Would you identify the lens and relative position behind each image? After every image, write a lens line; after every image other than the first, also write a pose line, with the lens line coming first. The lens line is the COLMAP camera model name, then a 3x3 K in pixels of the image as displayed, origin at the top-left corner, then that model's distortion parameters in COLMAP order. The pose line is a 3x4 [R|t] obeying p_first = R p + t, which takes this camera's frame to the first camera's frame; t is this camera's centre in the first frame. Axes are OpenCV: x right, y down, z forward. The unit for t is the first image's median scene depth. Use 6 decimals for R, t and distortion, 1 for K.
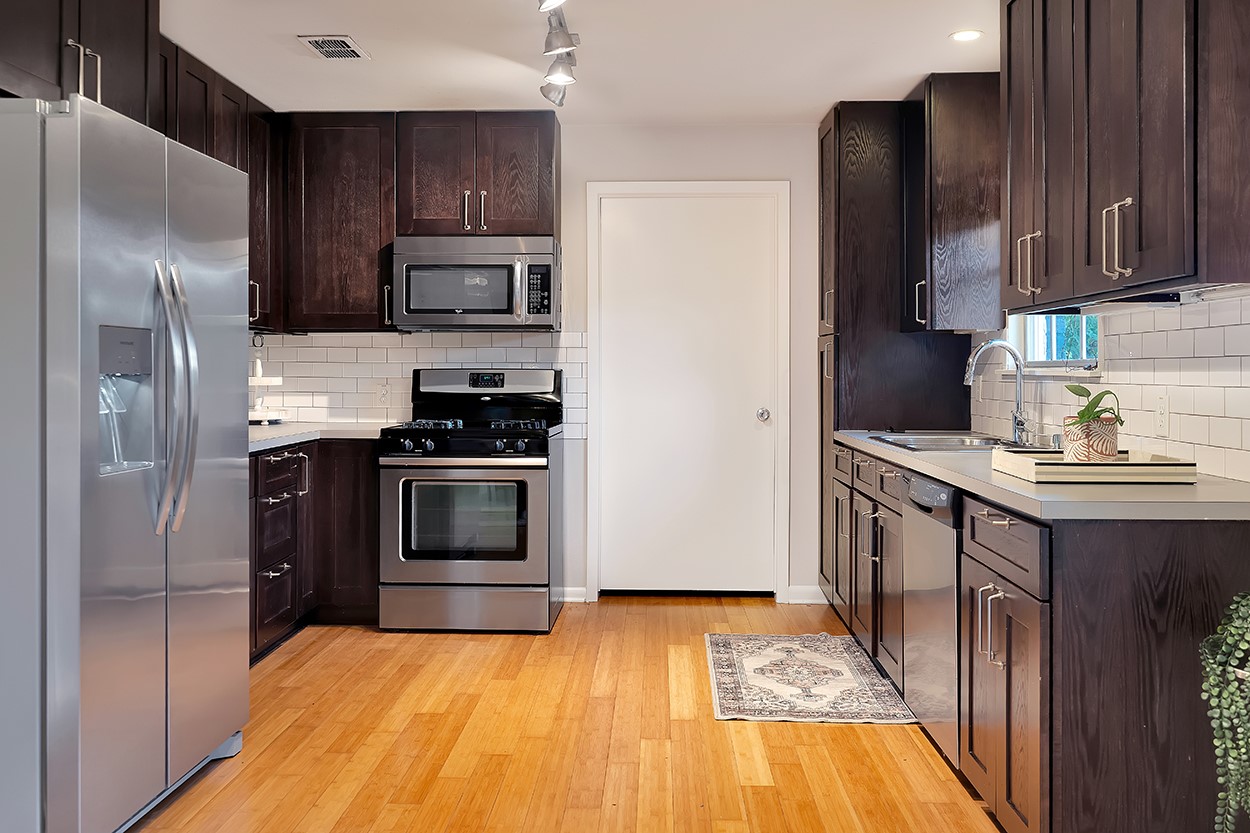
lens RADIAL K [[1026.8, 0, 624.8], [0, 1026.8, 371.7], [0, 0, 1]] dist [0.004644, 0.003991]
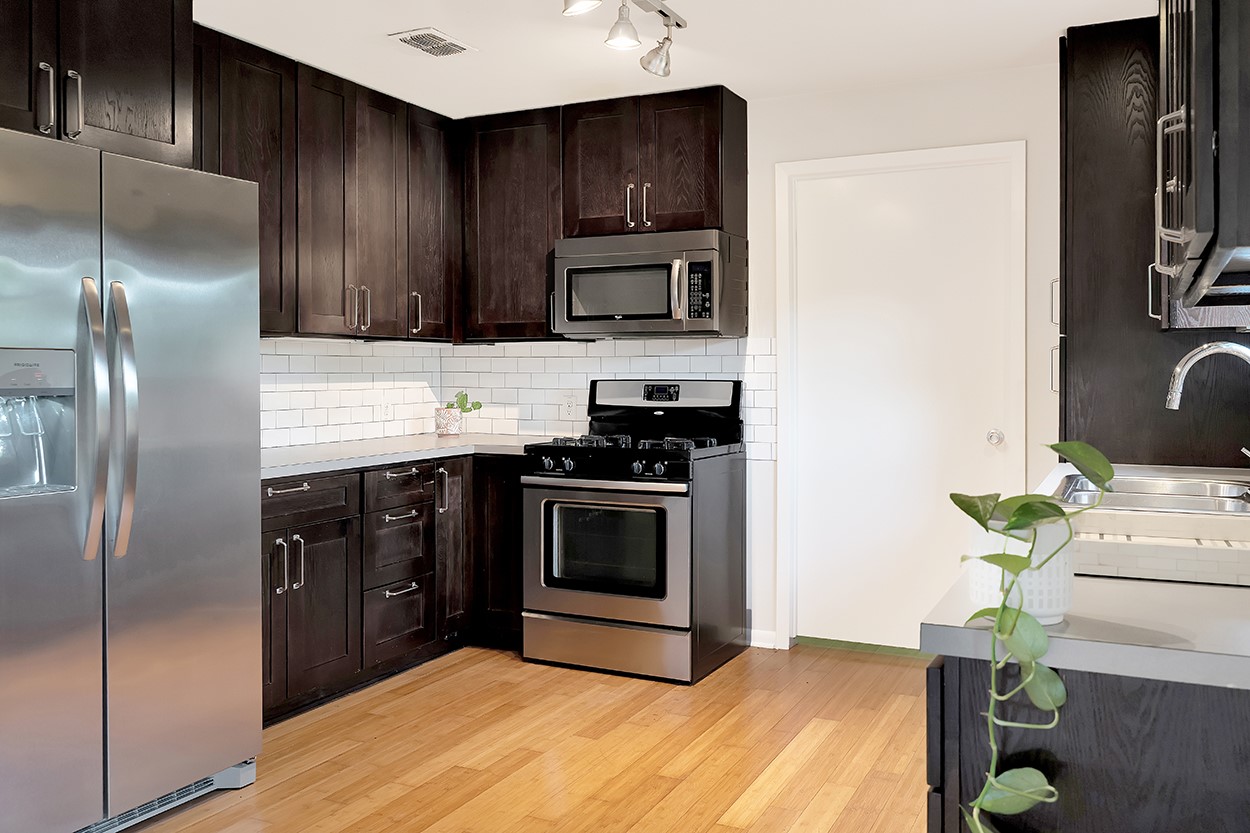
lens RADIAL K [[1031.3, 0, 626.9], [0, 1031.3, 381.2], [0, 0, 1]] dist [0.002410, -0.001317]
pose [[0.913500, 0.000695, -0.406838, 0.219597], [0.002558, 0.999969, 0.007451, -0.009077], [0.406831, -0.007847, 0.913470, 0.169458]]
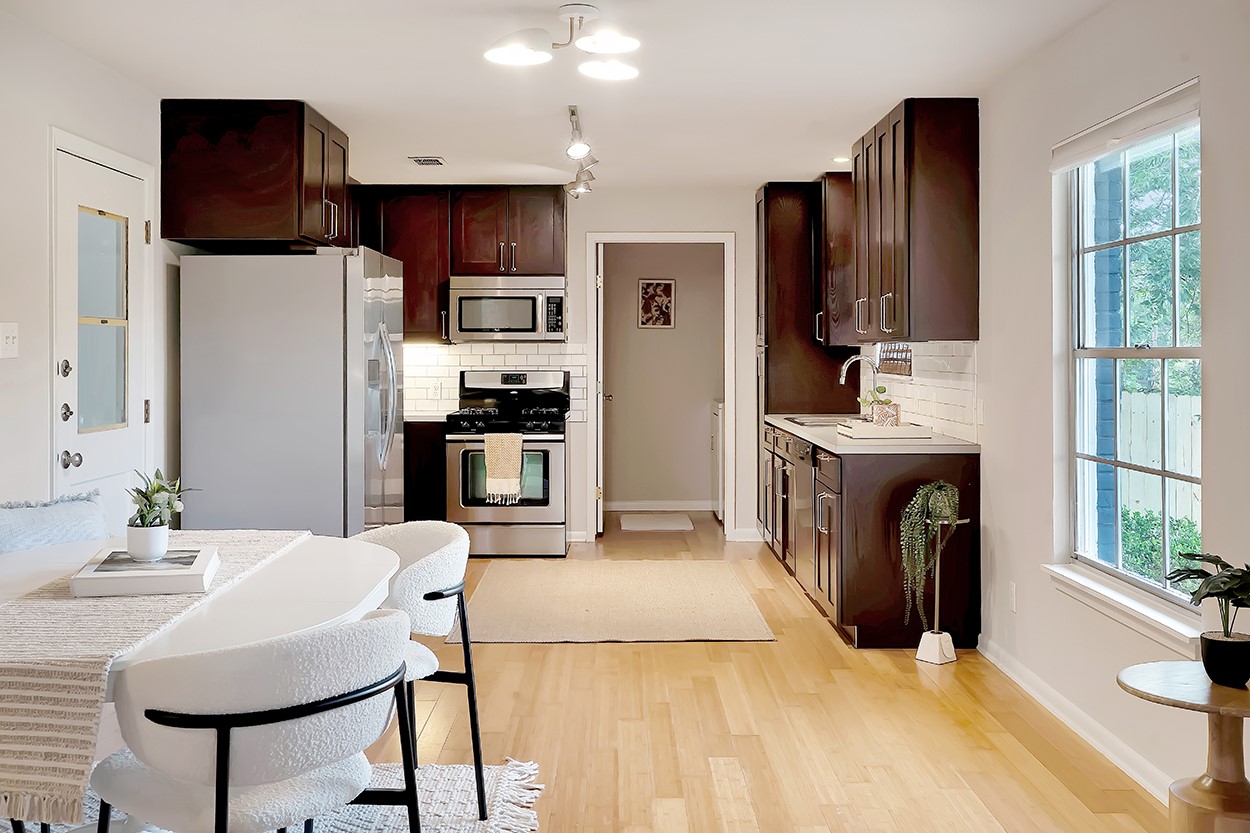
lens RADIAL K [[1234.0, 0, 624.7], [0, 1234.0, 346.1], [0, 0, 1]] dist [-0.007036, -0.008920]
pose [[0.999206, -0.002481, 0.039757, -0.055860], [0.002638, 0.999989, -0.003905, -0.030453], [-0.039747, 0.004007, 0.999202, -0.685074]]
